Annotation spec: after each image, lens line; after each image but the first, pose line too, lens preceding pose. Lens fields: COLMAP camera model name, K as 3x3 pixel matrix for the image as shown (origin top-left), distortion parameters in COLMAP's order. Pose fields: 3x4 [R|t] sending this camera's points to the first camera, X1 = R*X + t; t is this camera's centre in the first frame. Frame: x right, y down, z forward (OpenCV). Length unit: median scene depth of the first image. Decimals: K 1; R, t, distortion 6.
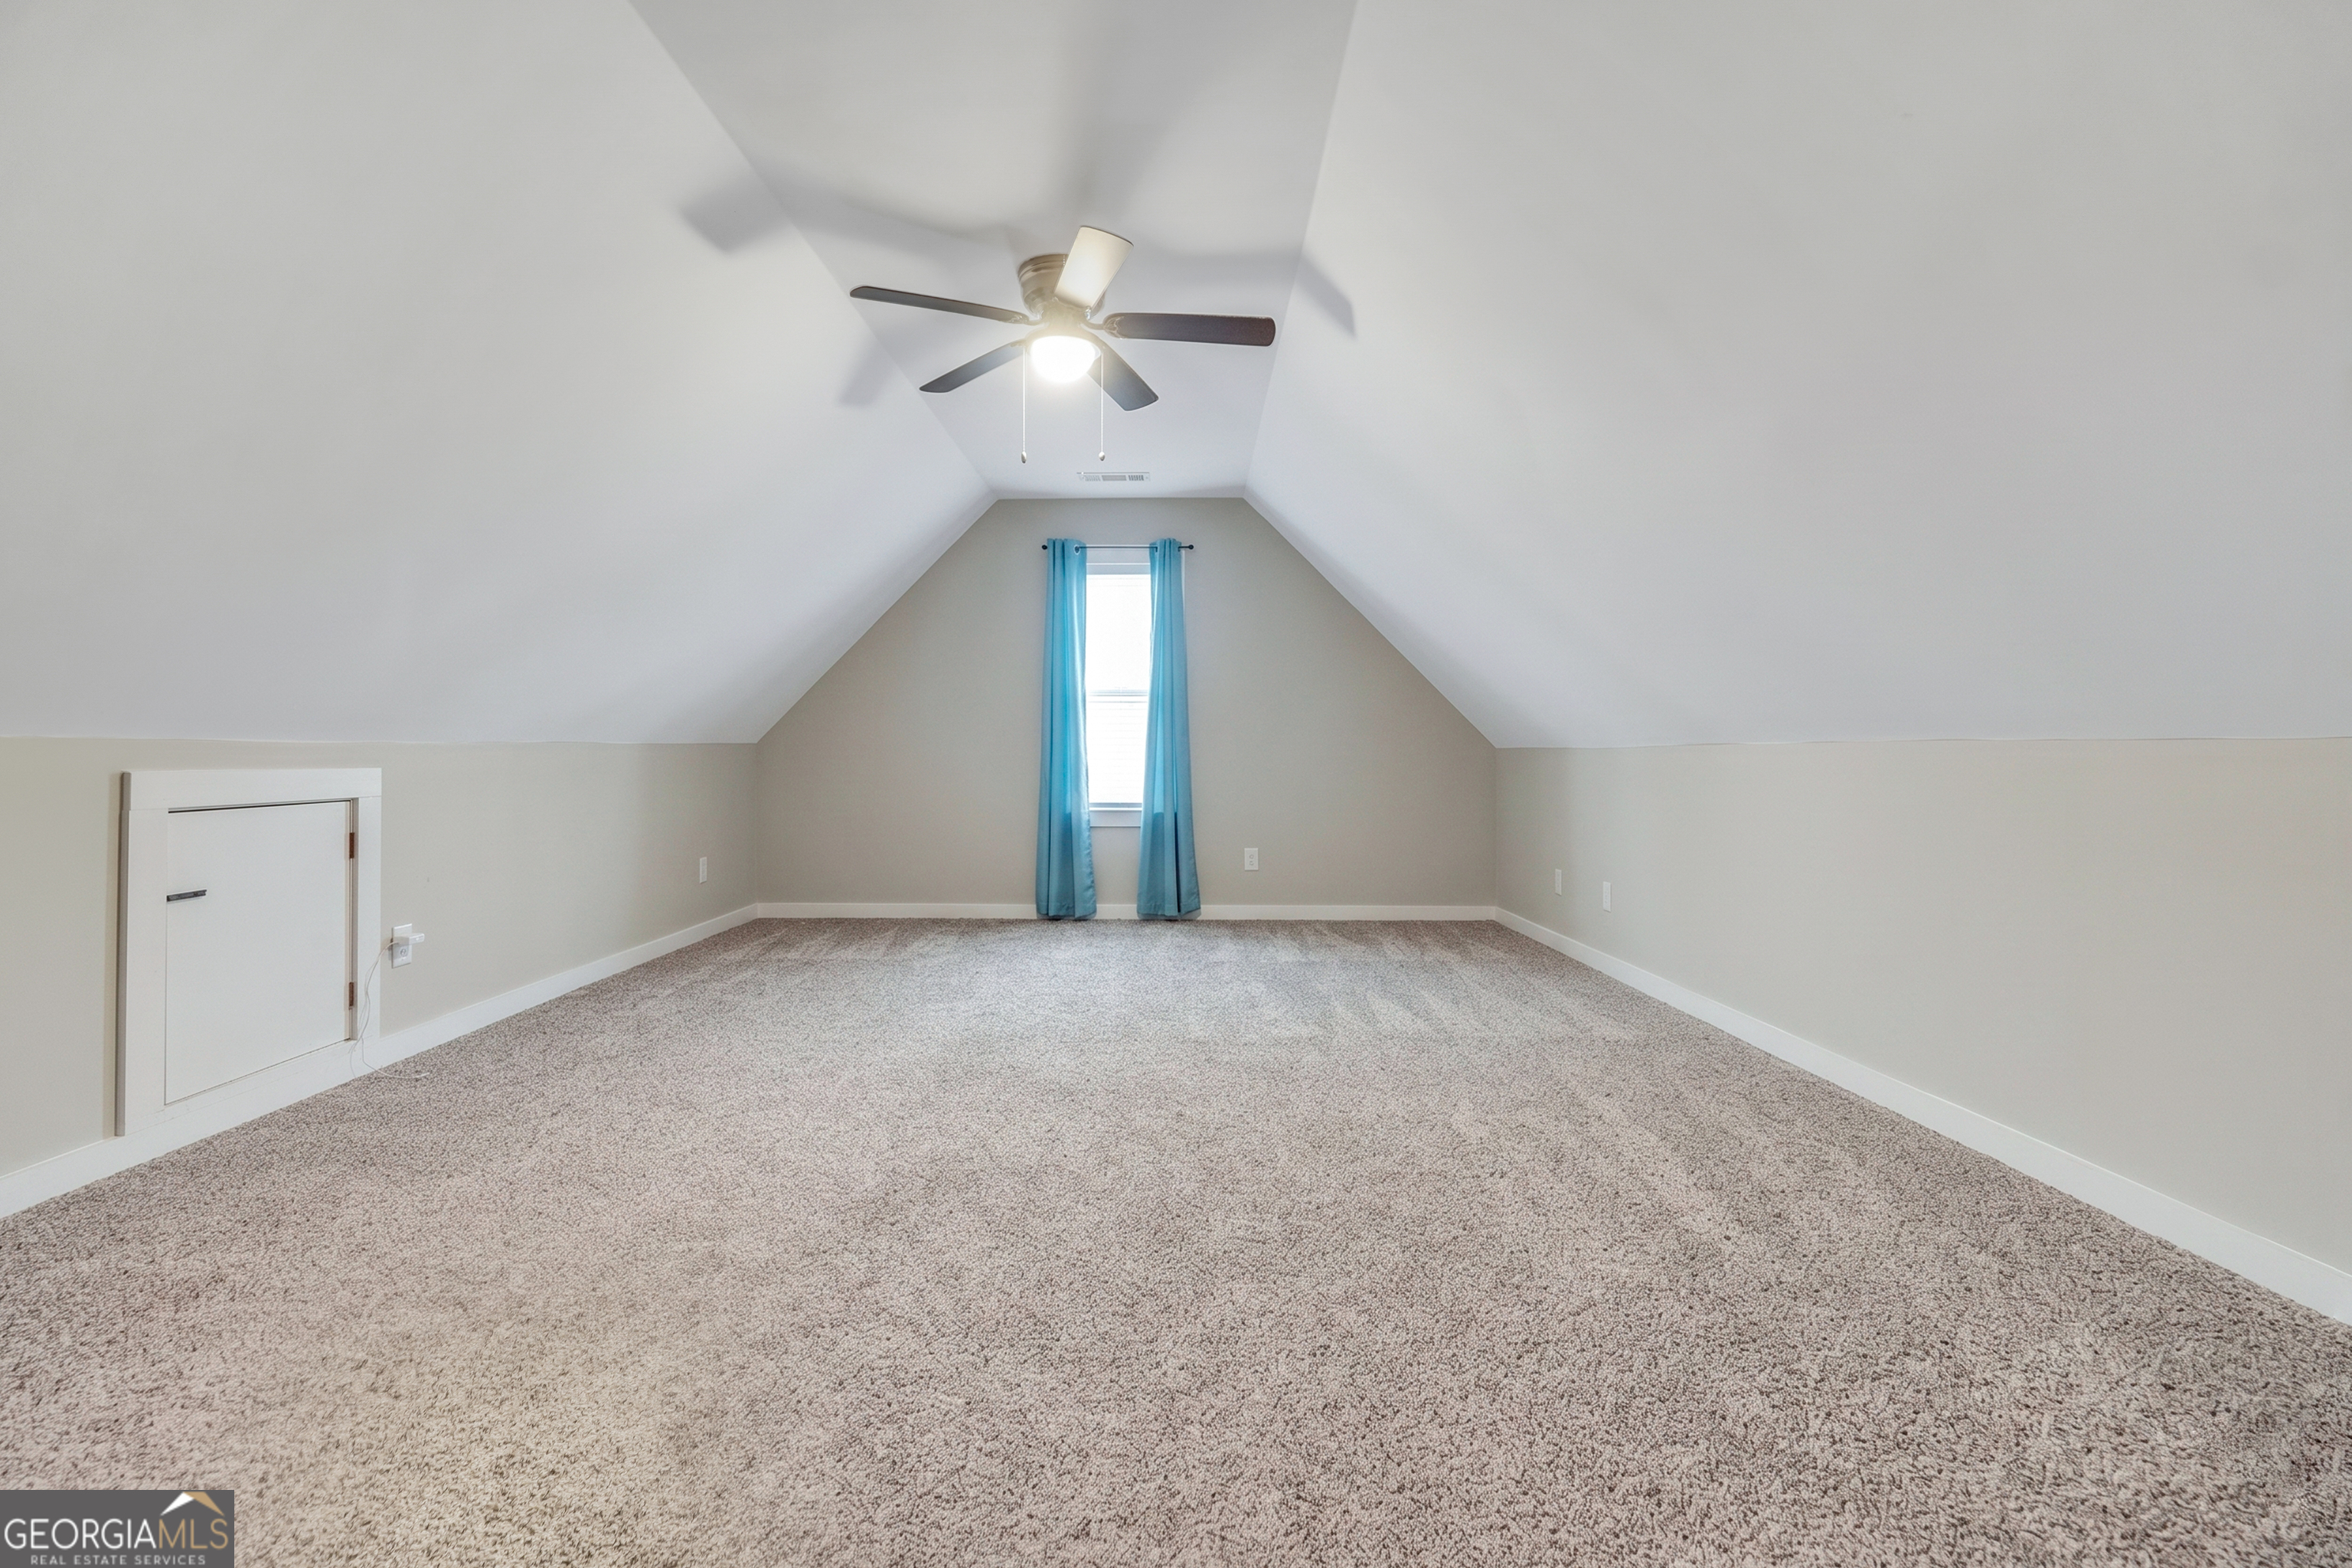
lens RADIAL K [[1048.4, 0, 1175.6], [0, 1048.4, 696.9], [0, 0, 1]] dist [-0.022180, 0.006258]
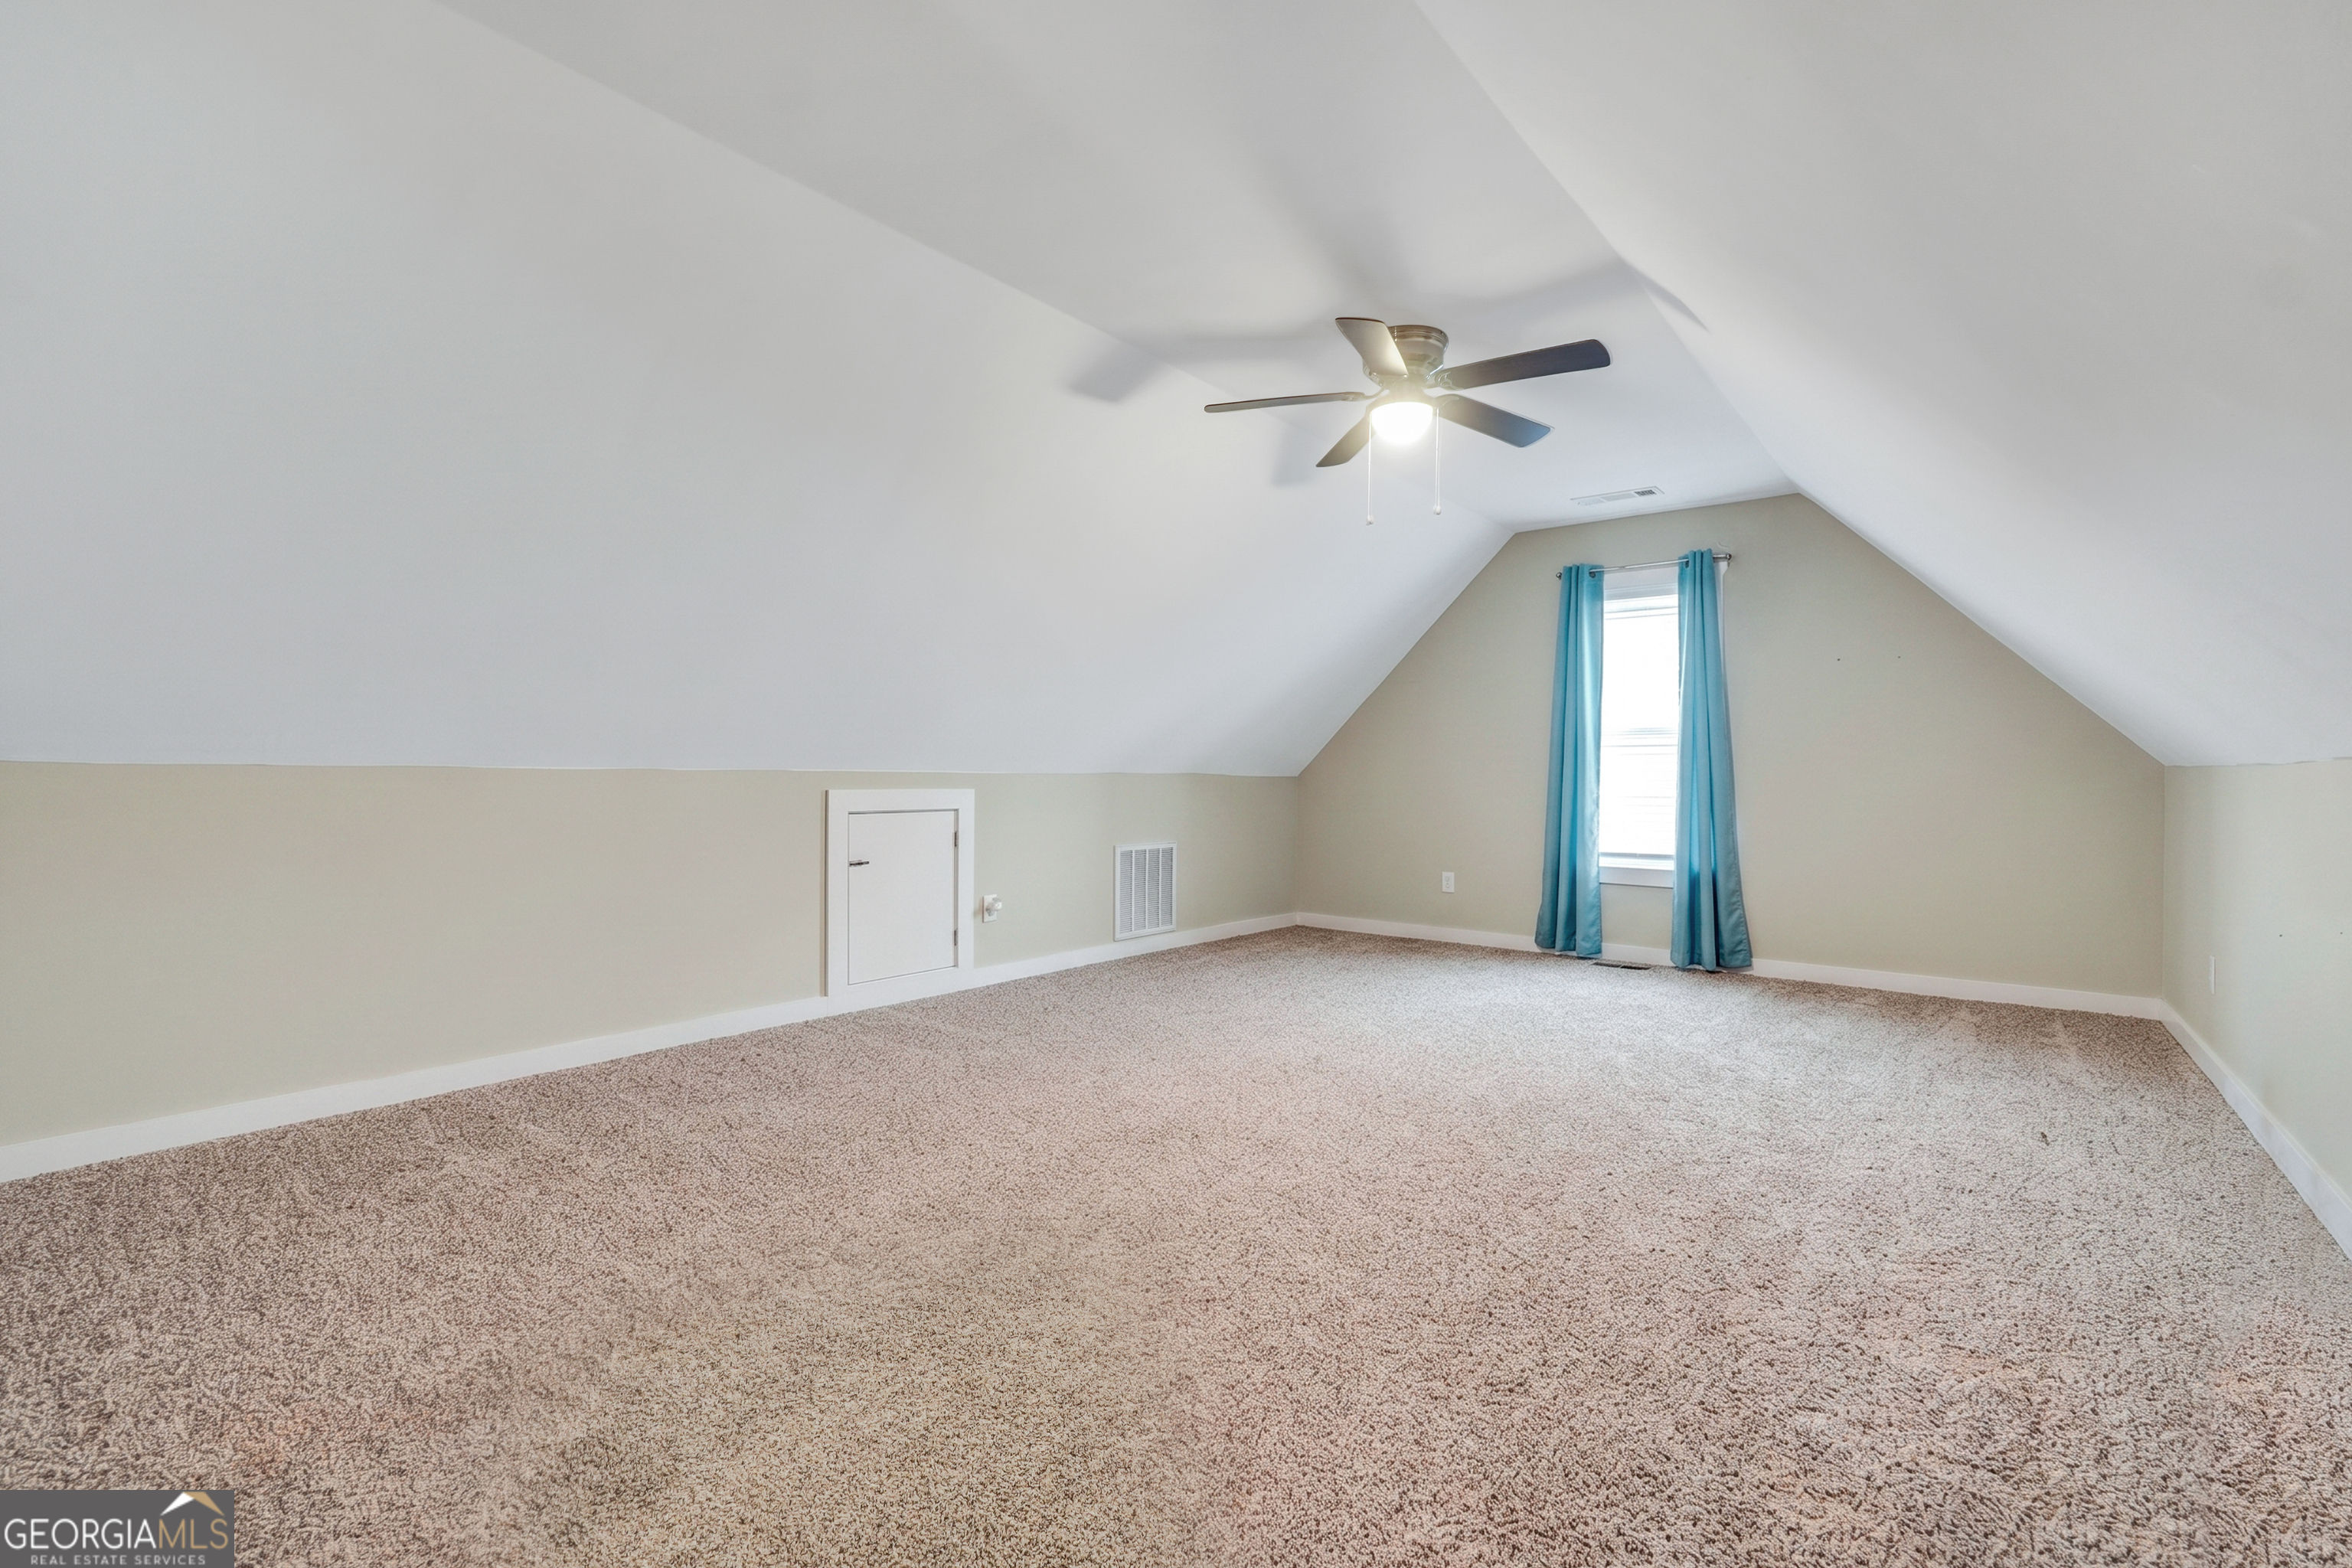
lens RADIAL K [[1029.2, 0, 1114.5], [0, 1029.2, 771.5], [0, 0, 1]] dist [-0.021750, 0.007229]
pose [[0.776499, 0.005873, -0.630092, 0.170391], [0.020563, 0.999188, 0.034655, -0.002842], [0.629783, -0.039866, 0.775747, -0.012381]]
